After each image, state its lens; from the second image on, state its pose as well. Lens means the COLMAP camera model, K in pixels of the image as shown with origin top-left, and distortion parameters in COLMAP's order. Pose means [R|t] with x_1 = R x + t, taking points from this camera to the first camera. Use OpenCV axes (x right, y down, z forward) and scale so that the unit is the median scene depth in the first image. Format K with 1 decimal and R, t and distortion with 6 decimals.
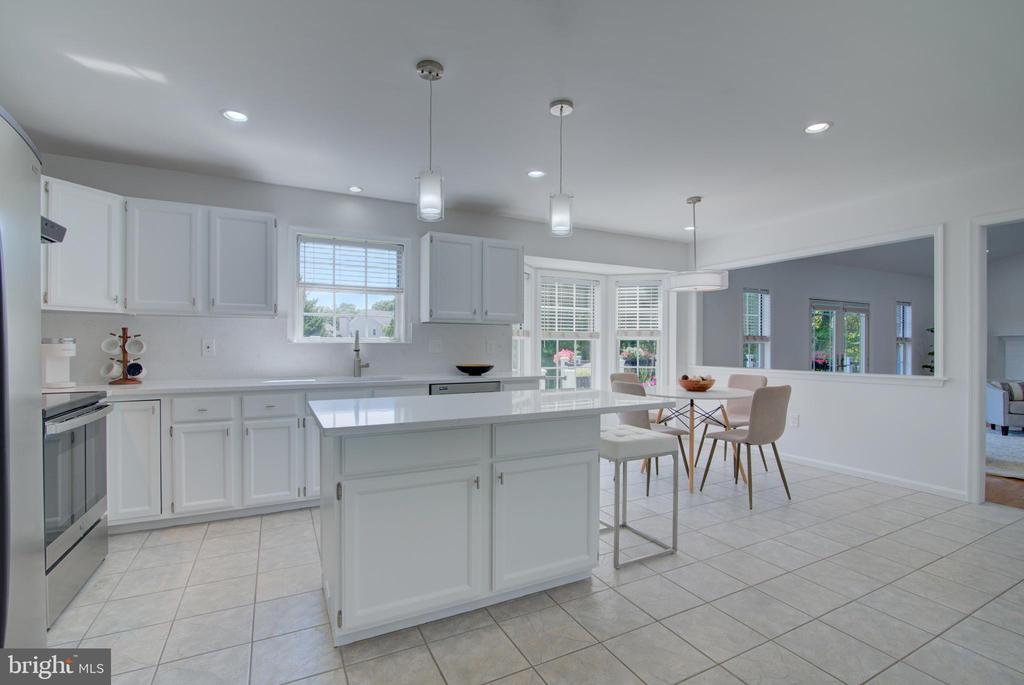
lens RADIAL K [[463.9, 0, 516.1], [0, 463.9, 345.6], [0, 0, 1]] dist [-0.009151, 0.000167]
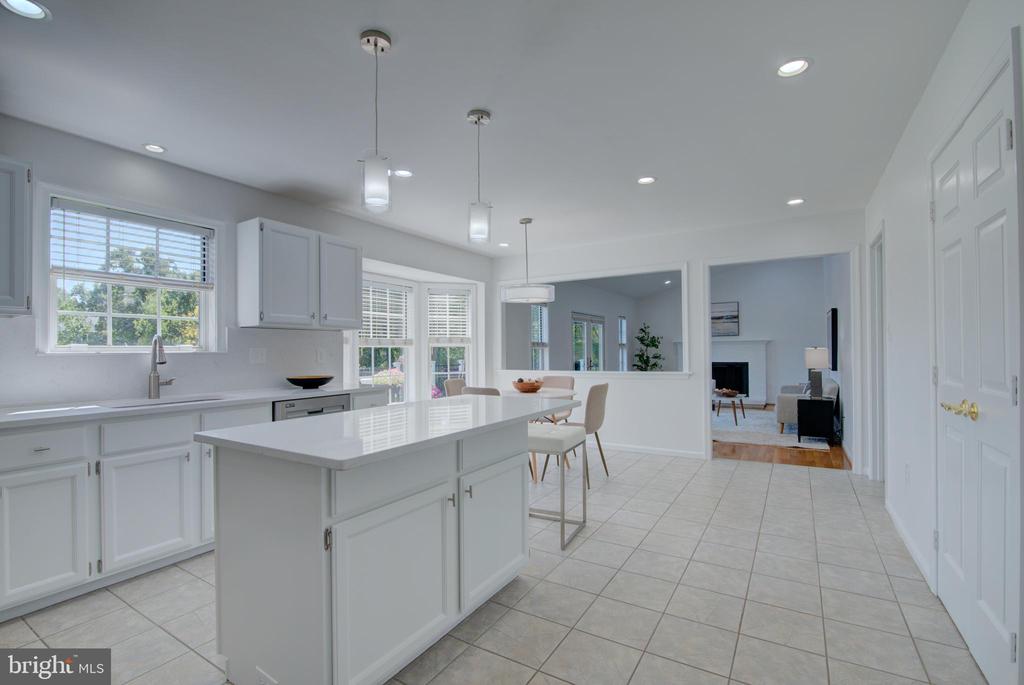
lens RADIAL K [[463.9, 0, 511.3], [0, 463.9, 346.4], [0, 0, 1]] dist [-0.009151, 0.000167]
pose [[0.859179, -0.006323, 0.511635, -0.221341], [0.012526, 0.999884, -0.008677, -0.002660], [-0.511521, 0.013864, 0.859159, 0.062989]]
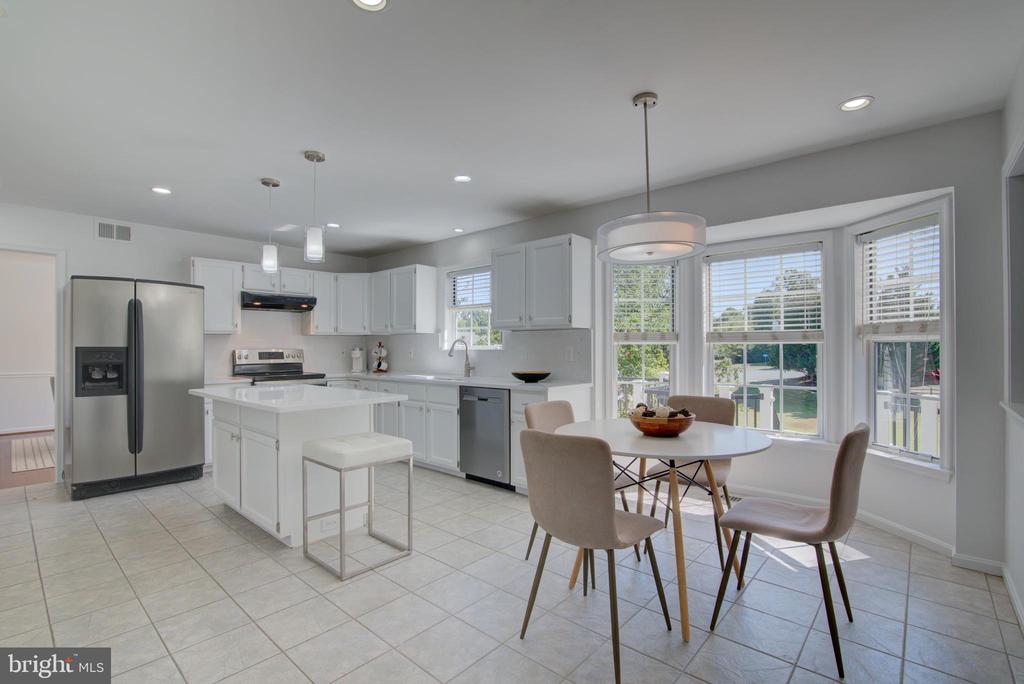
lens RADIAL K [[463.9, 0, 512.2], [0, 463.9, 347.2], [0, 0, 1]] dist [-0.009151, 0.000167]
pose [[0.352025, -0.006023, -0.935971, 0.860883], [0.000017, 0.999979, -0.006428, -0.004704], [0.935991, 0.002247, 0.352018, 0.647211]]
